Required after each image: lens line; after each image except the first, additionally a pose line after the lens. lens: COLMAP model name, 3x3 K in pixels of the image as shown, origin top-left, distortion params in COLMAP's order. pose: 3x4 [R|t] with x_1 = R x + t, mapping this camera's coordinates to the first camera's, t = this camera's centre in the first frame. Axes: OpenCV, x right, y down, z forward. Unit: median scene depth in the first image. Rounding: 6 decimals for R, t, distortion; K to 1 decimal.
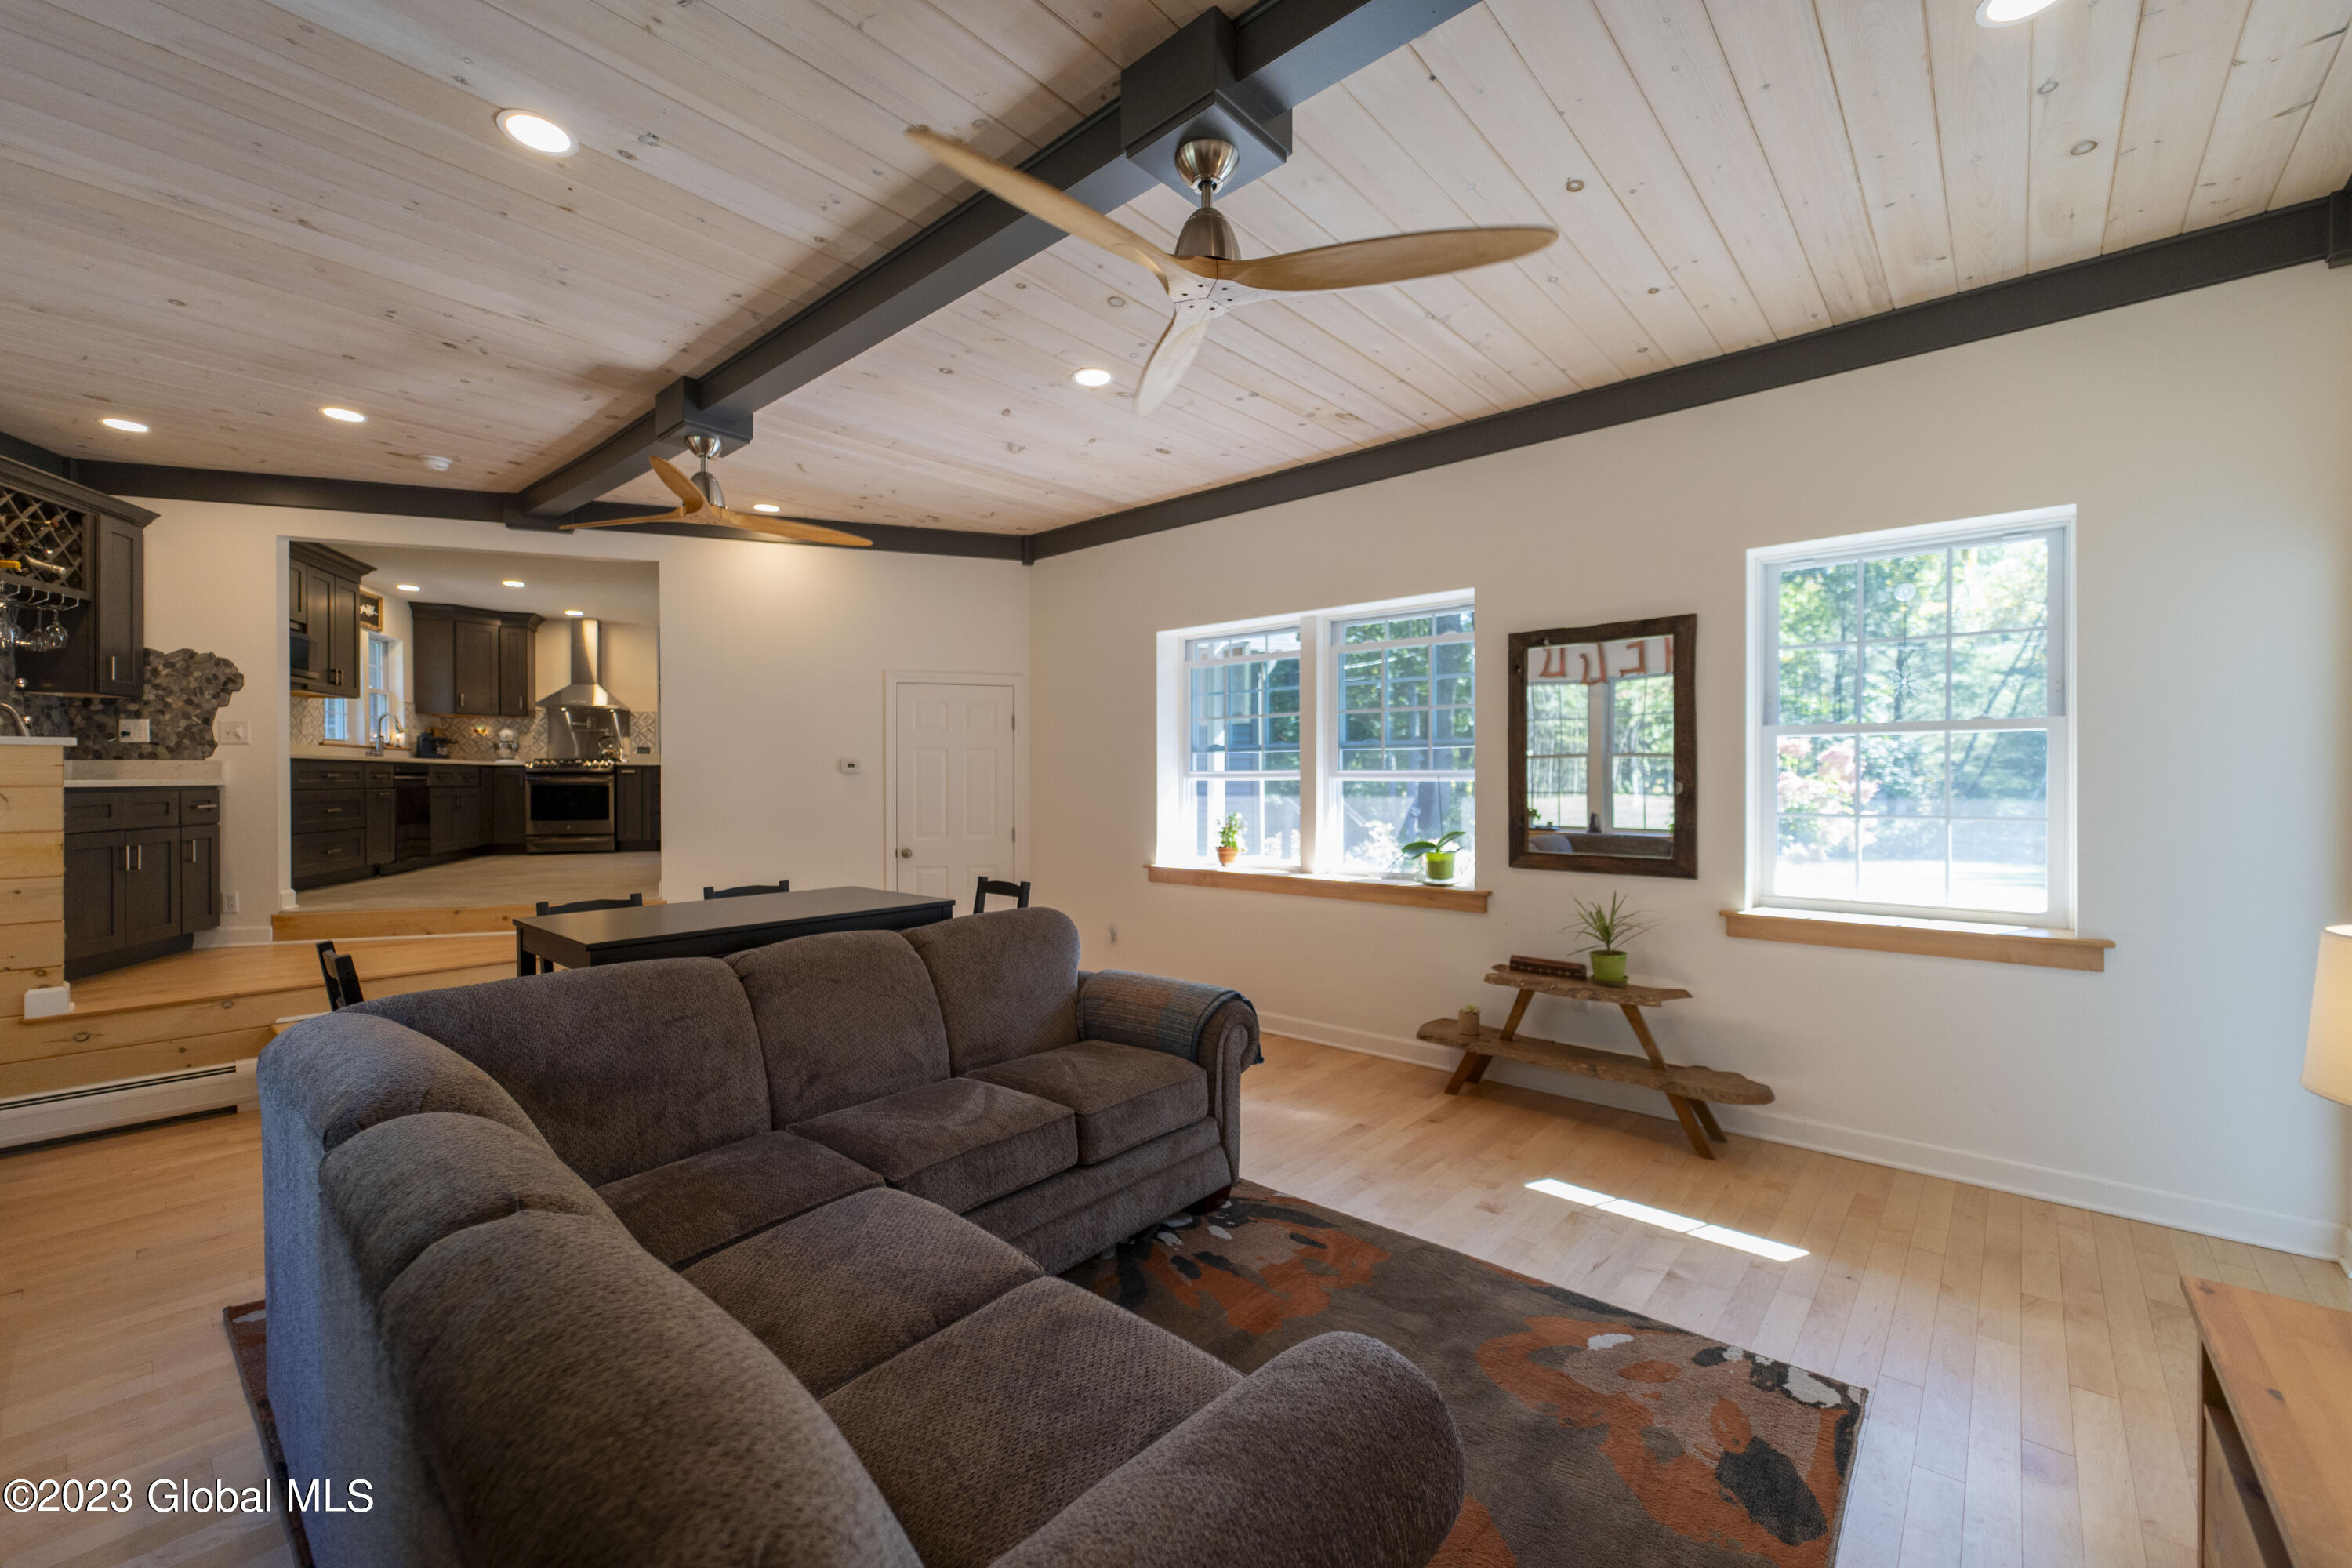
lens RADIAL K [[959.5, 0, 1176.0], [0, 959.5, 784.0], [0, 0, 1]] dist [0.000929, 0.000038]
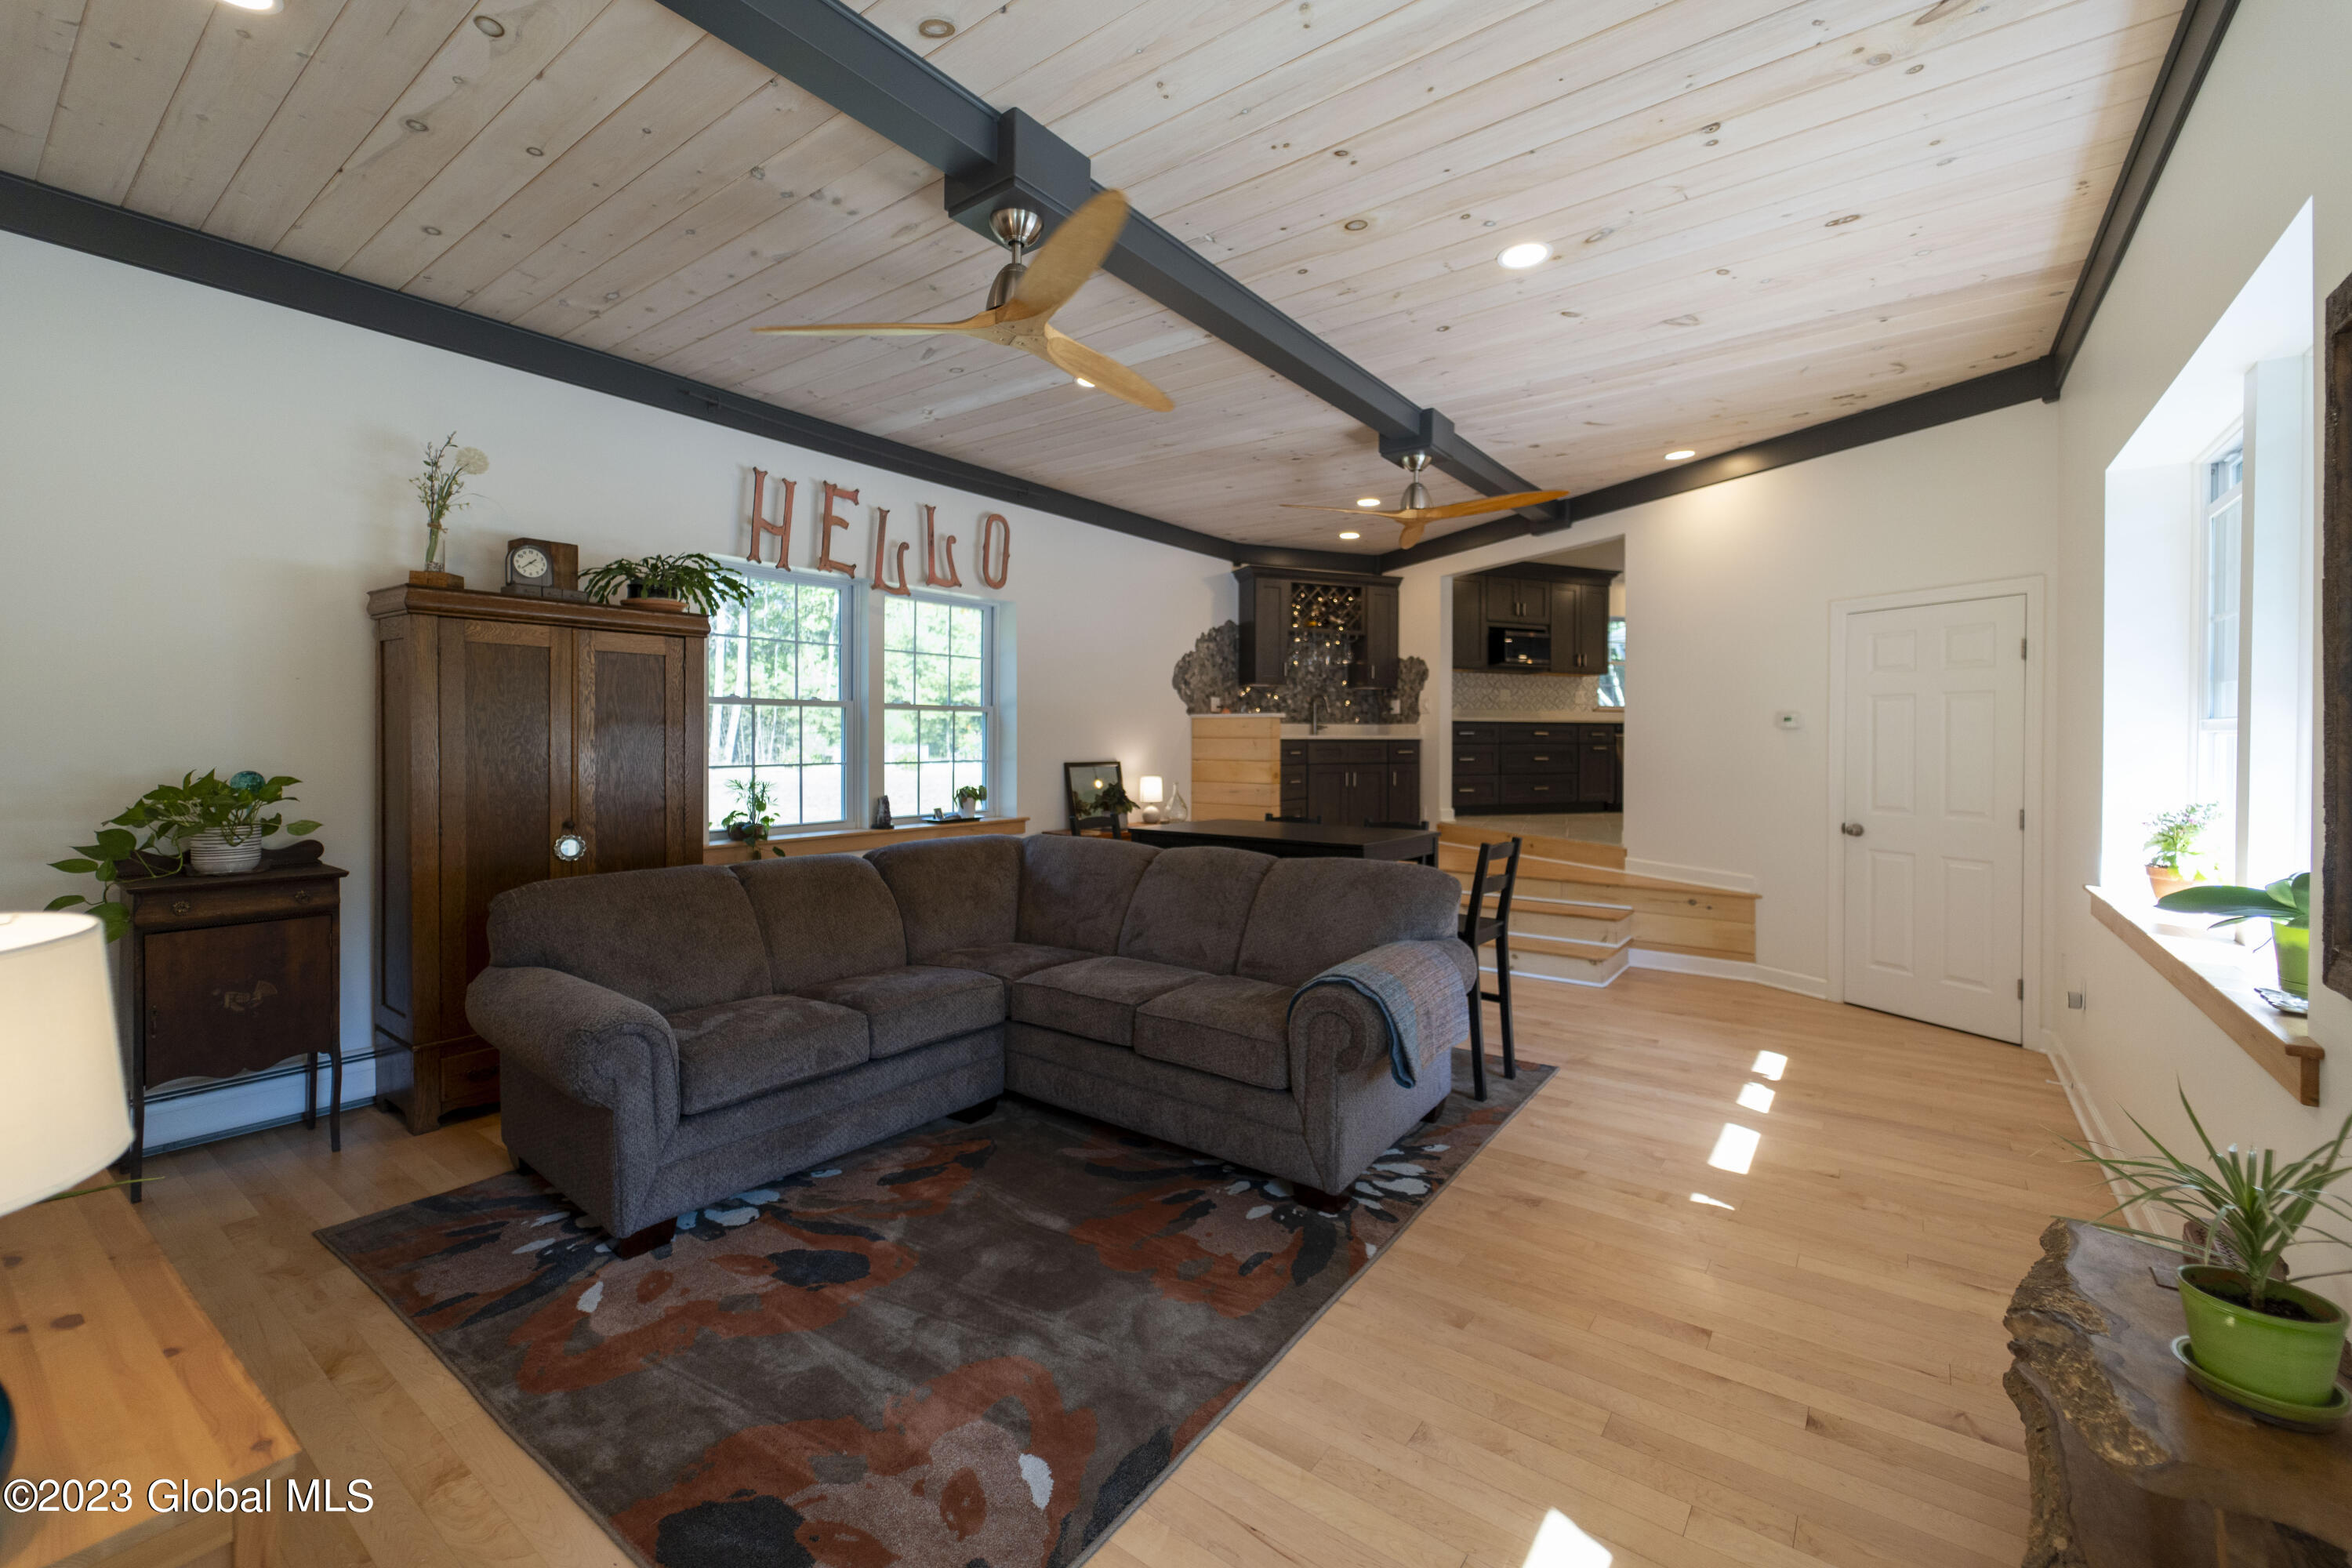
lens RADIAL K [[932.9, 0, 1179.8], [0, 932.9, 746.1], [0, 0, 1]] dist [-0.000751, -0.000056]
pose [[0.085773, 0.009984, -0.996265, 0.611646], [-0.009875, 0.999909, 0.009170, 0.002999], [0.996266, 0.009052, 0.085864, 0.545420]]
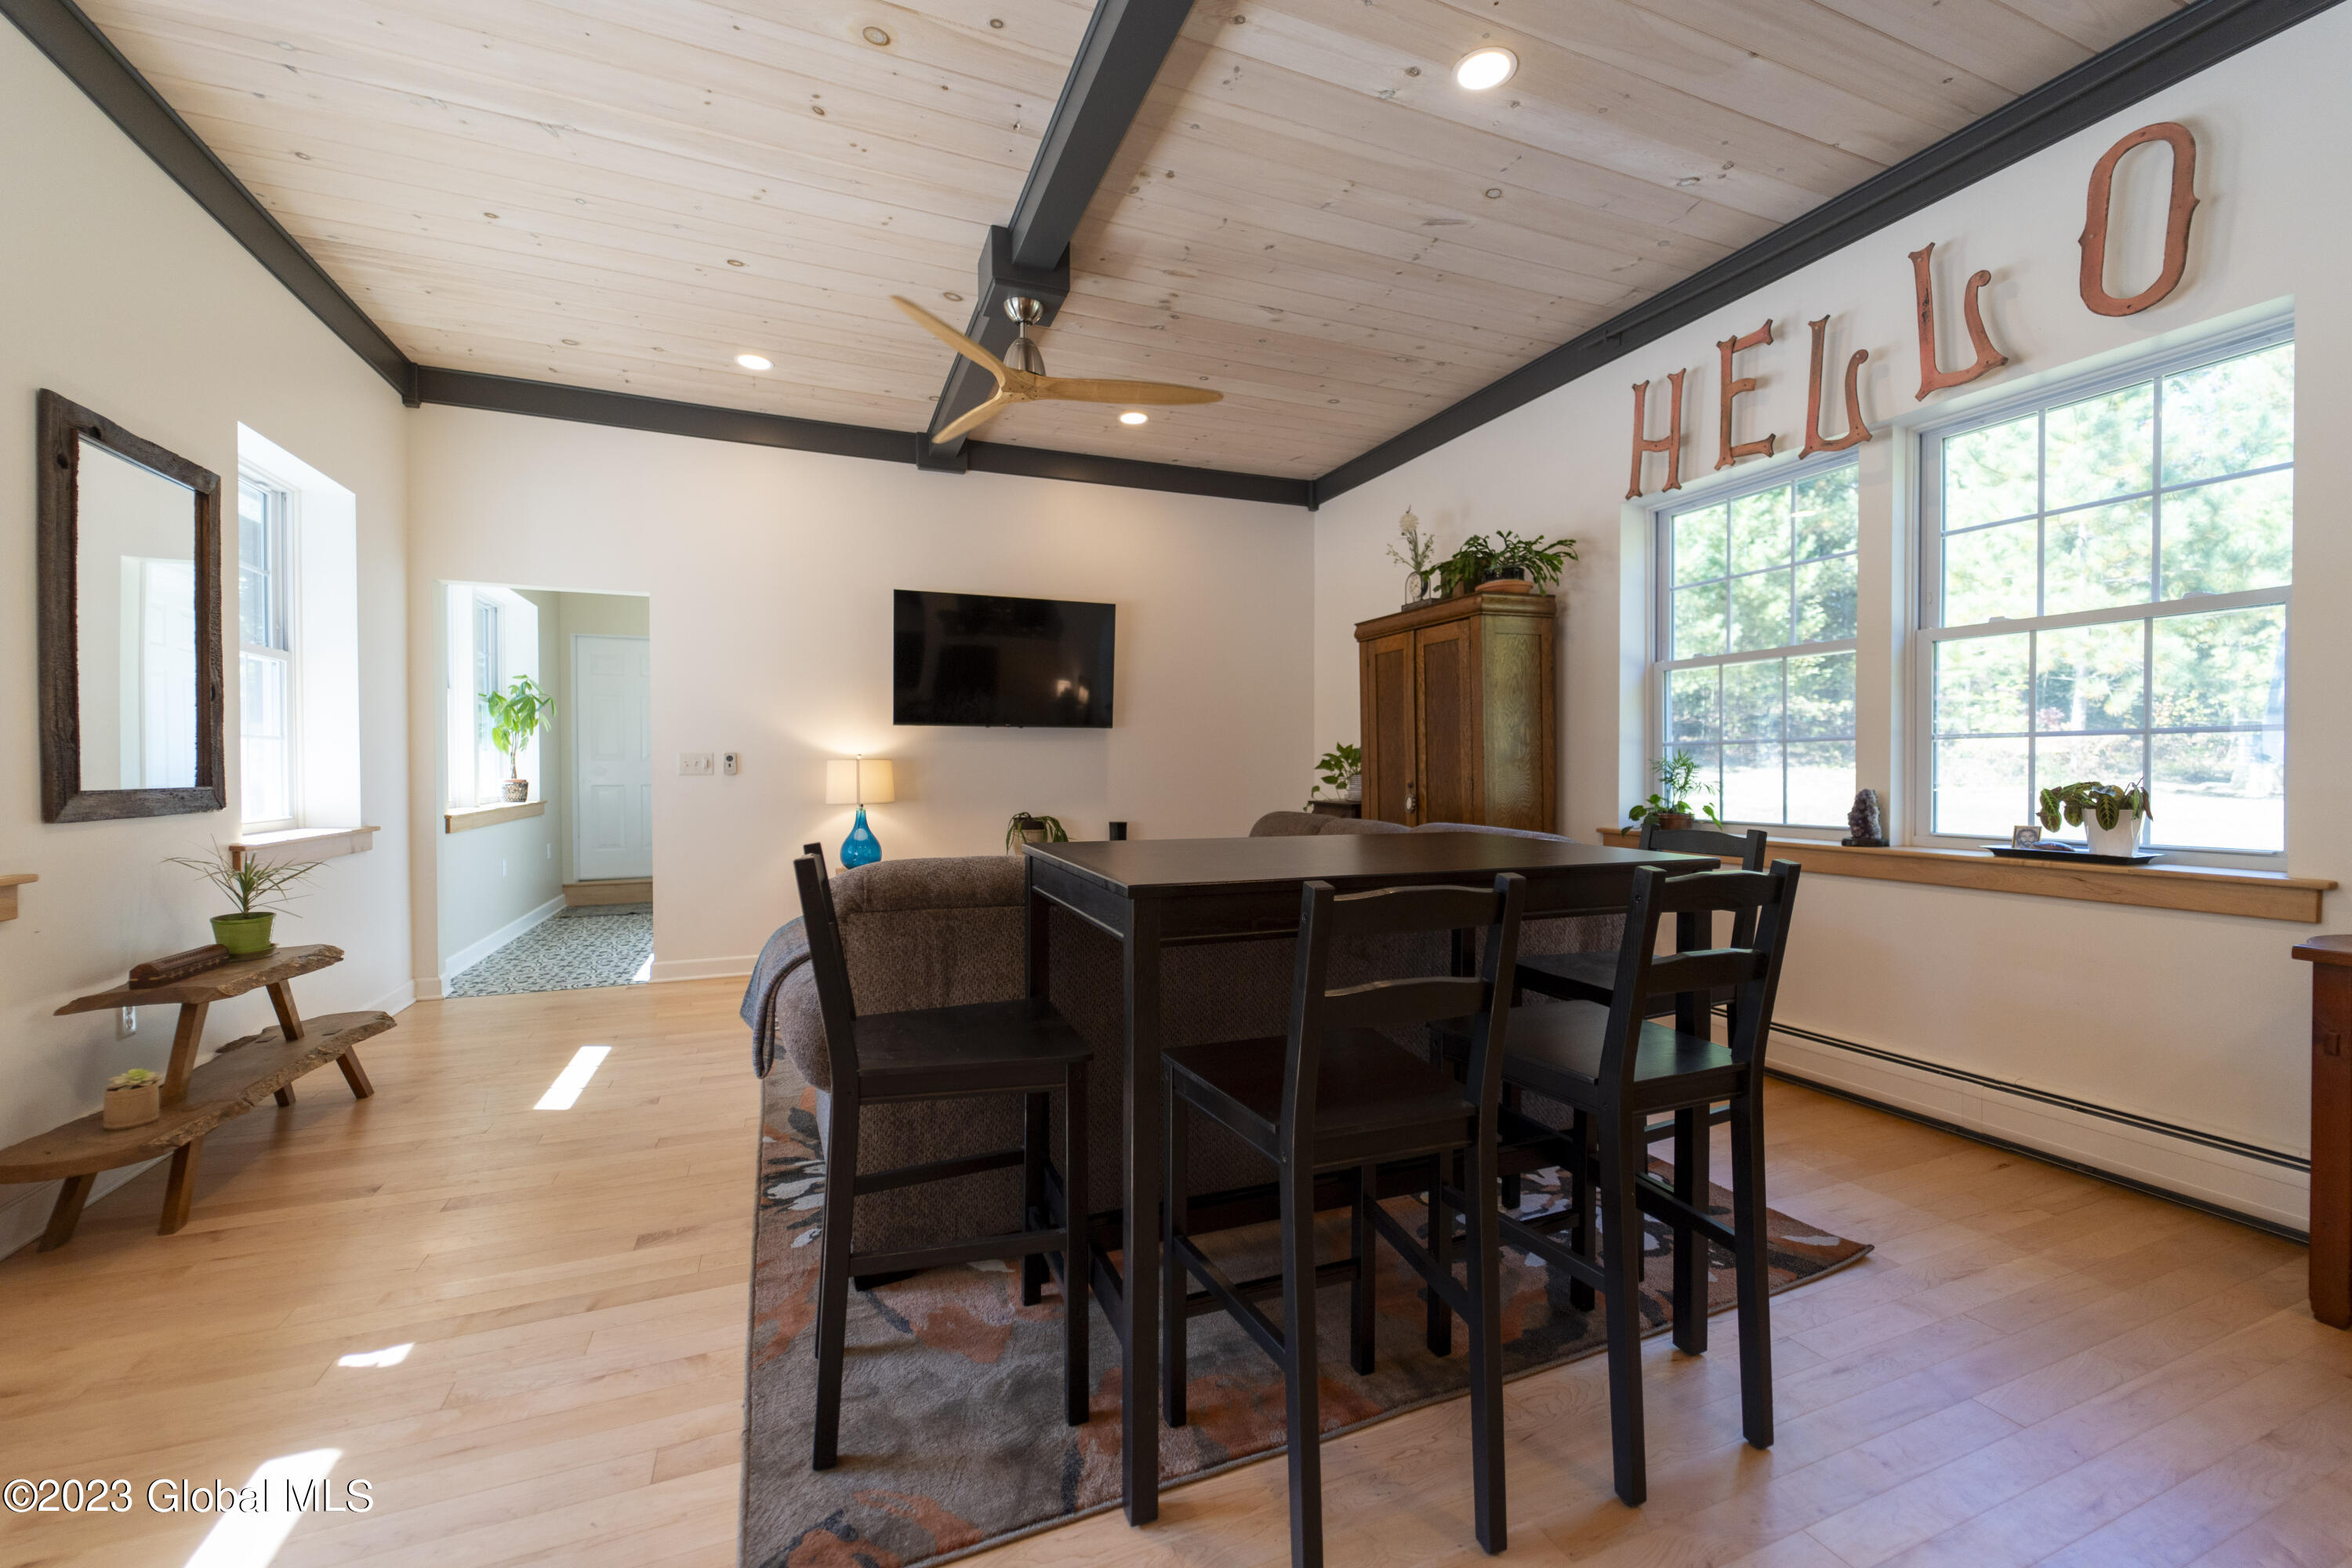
lens RADIAL K [[995.5, 0, 1176.0], [0, 995.5, 784.0], [0, 0, 1]] dist [0.000486, 0.000033]
pose [[-0.890075, -0.002373, 0.455807, -0.460009], [0.006906, 0.999801, 0.018692, 0.057865], [-0.455761, 0.019785, -0.889882, 1.164697]]
